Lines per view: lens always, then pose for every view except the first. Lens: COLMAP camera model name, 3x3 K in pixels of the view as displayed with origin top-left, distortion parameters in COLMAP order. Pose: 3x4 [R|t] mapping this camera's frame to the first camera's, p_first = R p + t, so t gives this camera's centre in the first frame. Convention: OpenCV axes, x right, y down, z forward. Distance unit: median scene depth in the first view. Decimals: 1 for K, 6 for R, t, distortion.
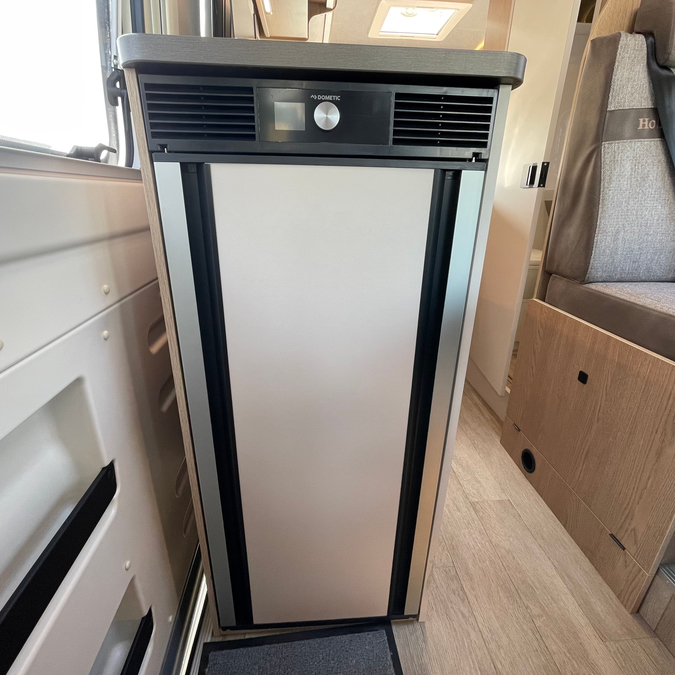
lens RADIAL K [[364.6, 0, 339.4], [0, 364.6, 330.3], [0, 0, 1]] dist [0.003599, -0.001080]
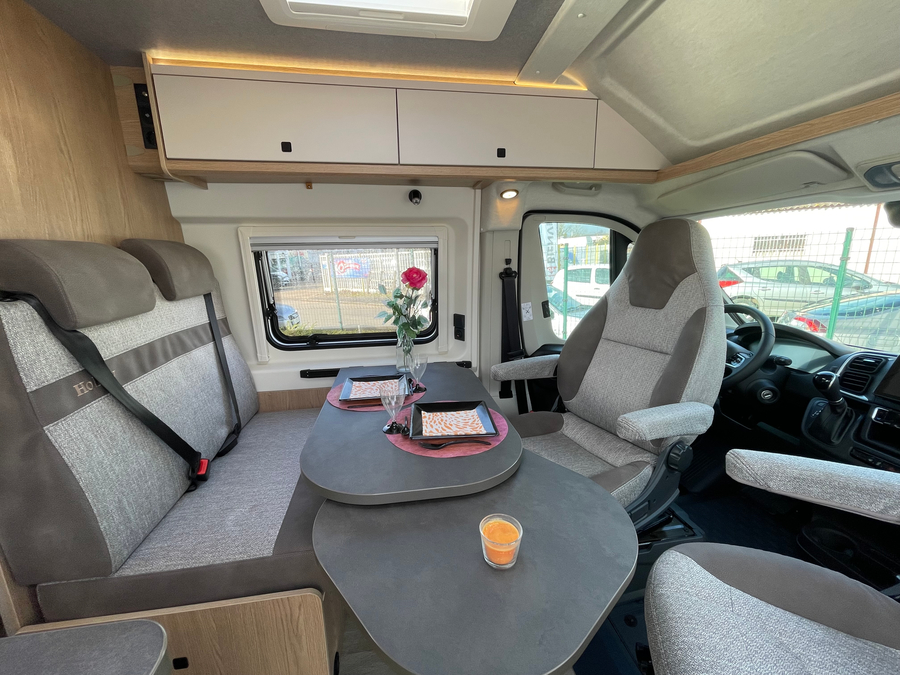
lens RADIAL K [[361.8, 0, 448.8], [0, 361.8, 332.5], [0, 0, 1]] dist [-0.002314, 0.000143]
pose [[-0.073213, -0.214176, 0.974048, -0.028555], [0.365525, 0.902944, 0.226016, -0.567121], [-0.927918, 0.372586, 0.012180, 0.140952]]
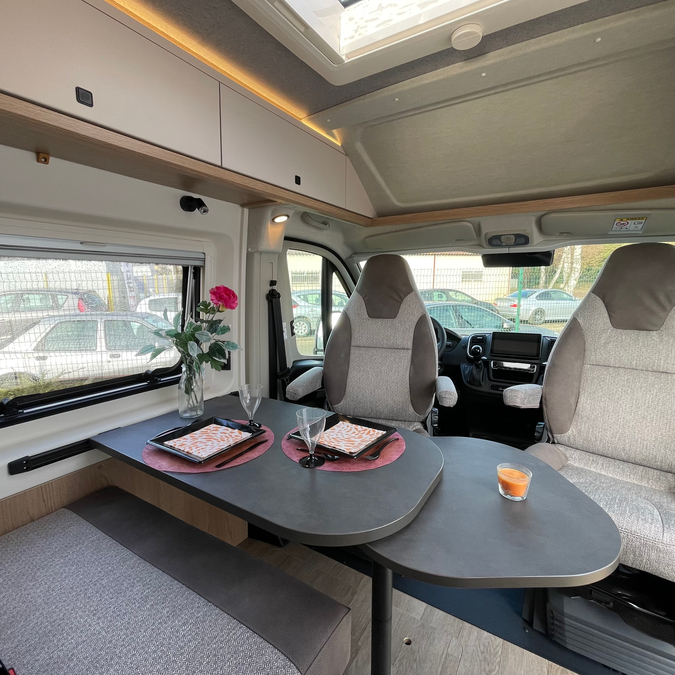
lens RADIAL K [[364.6, 0, 336.8], [0, 364.6, 333.6], [0, 0, 1]] dist [0.003599, -0.001080]
pose [[-0.798717, -0.091986, 0.594635, 0.387095], [0.203603, 0.888633, 0.410946, -0.823207], [-0.566213, 0.449299, -0.691038, 0.924450]]
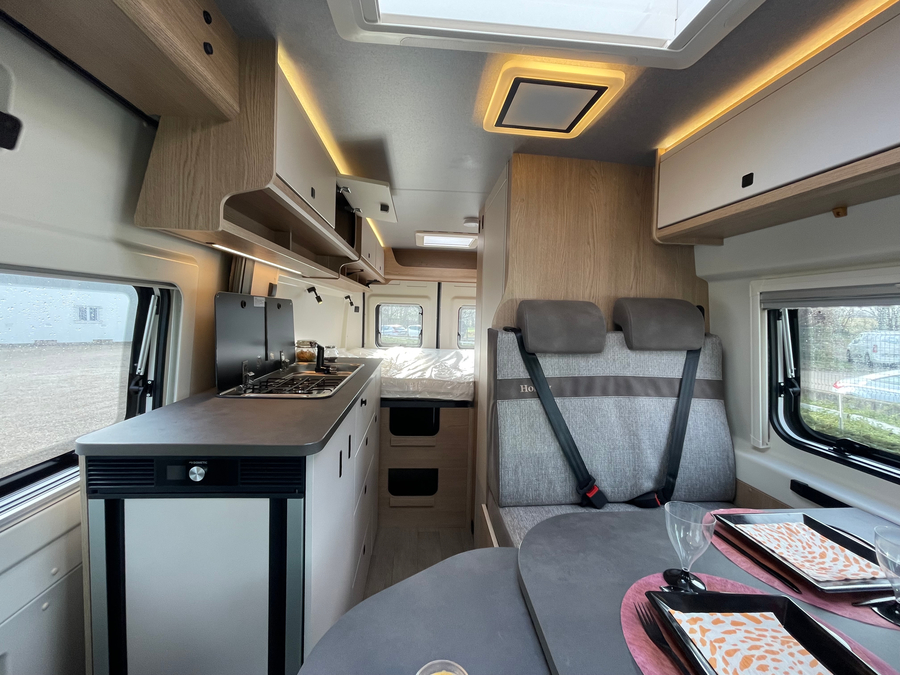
lens RADIAL K [[361.8, 0, 447.9], [0, 361.8, 331.0], [0, 0, 1]] dist [-0.002314, 0.000143]
pose [[0.999879, 0.015141, -0.003602, 0.547211], [-0.015513, 0.951116, -0.308443, -0.346571], [-0.001244, 0.308461, 0.951236, -0.390895]]
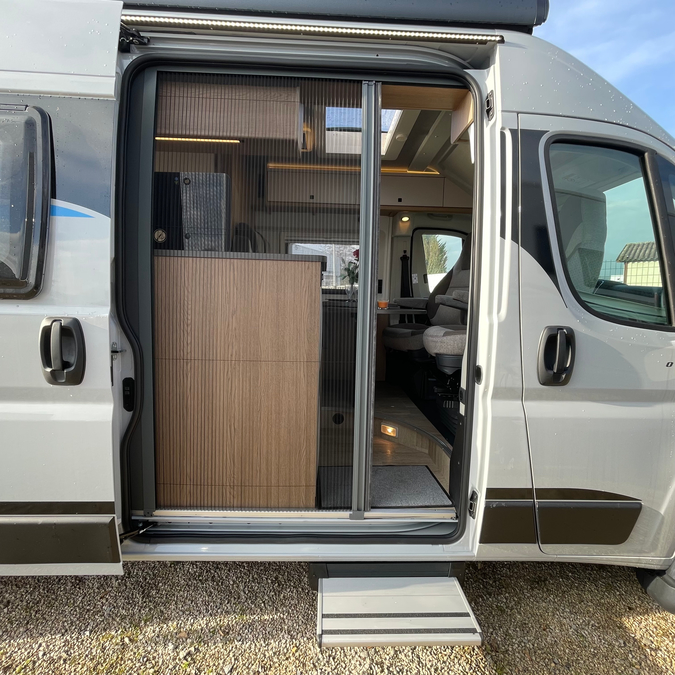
lens RADIAL K [[364.6, 0, 335.6], [0, 364.6, 336.7], [0, 0, 1]] dist [0.003599, -0.001080]
pose [[0.050784, -0.107268, 0.992932, -1.905882], [0.332623, 0.939270, 0.084458, -0.129577], [-0.941692, 0.325983, 0.083379, 0.376115]]
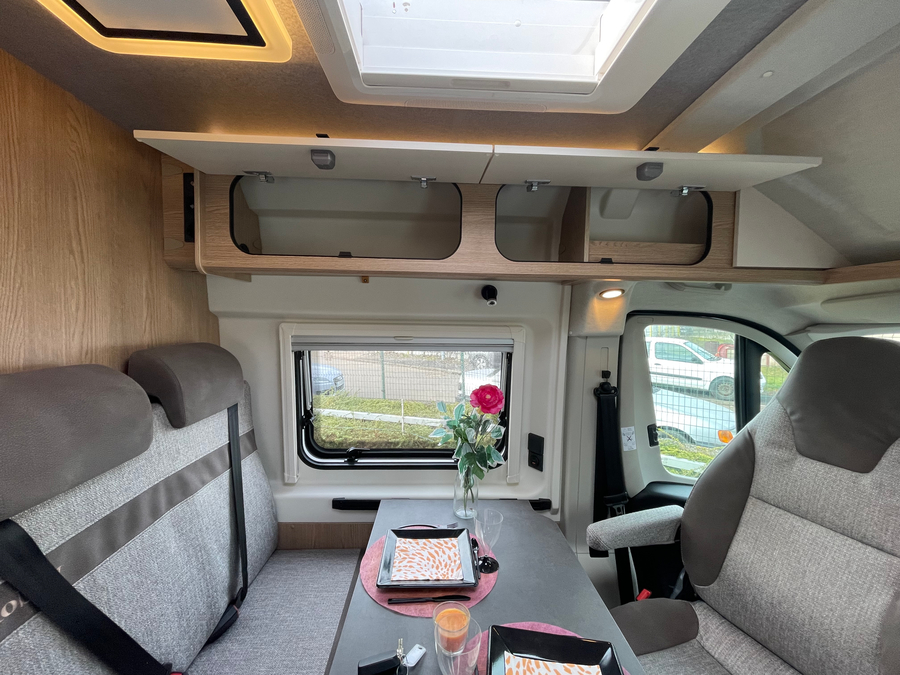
lens RADIAL K [[361.8, 0, 448.9], [0, 361.8, 333.8], [0, 0, 1]] dist [-0.002314, 0.000143]
pose [[0.044932, -0.050169, 0.997730, 0.358440], [0.338096, 0.940565, 0.032069, -0.757800], [-0.940039, 0.335887, 0.059223, 0.184693]]
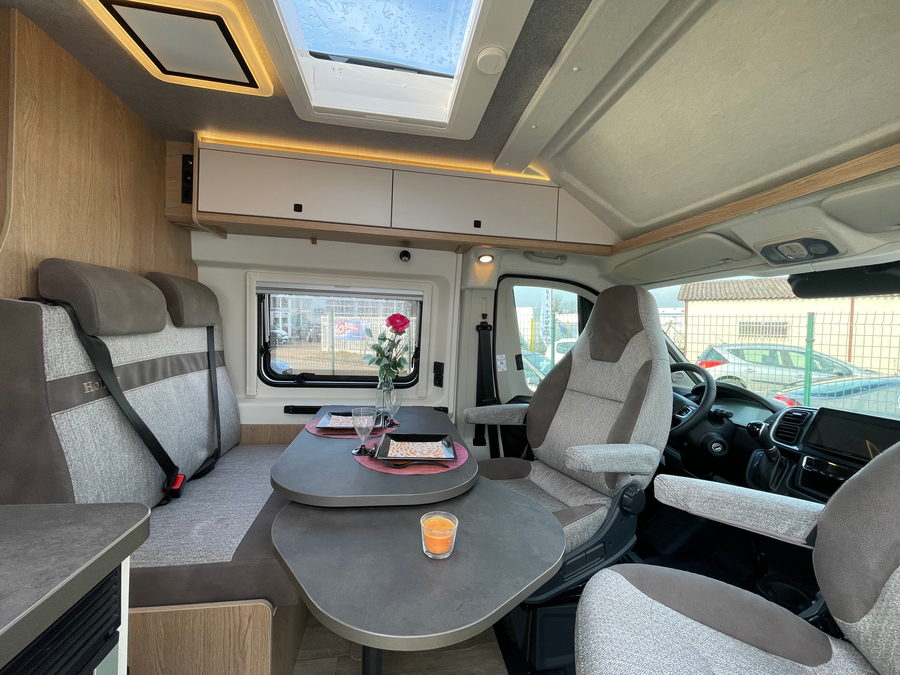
lens RADIAL K [[361.8, 0, 448.5], [0, 361.8, 332.9], [0, 0, 1]] dist [-0.002314, 0.000143]
pose [[-0.073910, -0.032539, 0.996734, -0.204272], [0.312376, 0.948415, 0.054125, -0.459154], [-0.947079, 0.315356, -0.059933, 0.097702]]
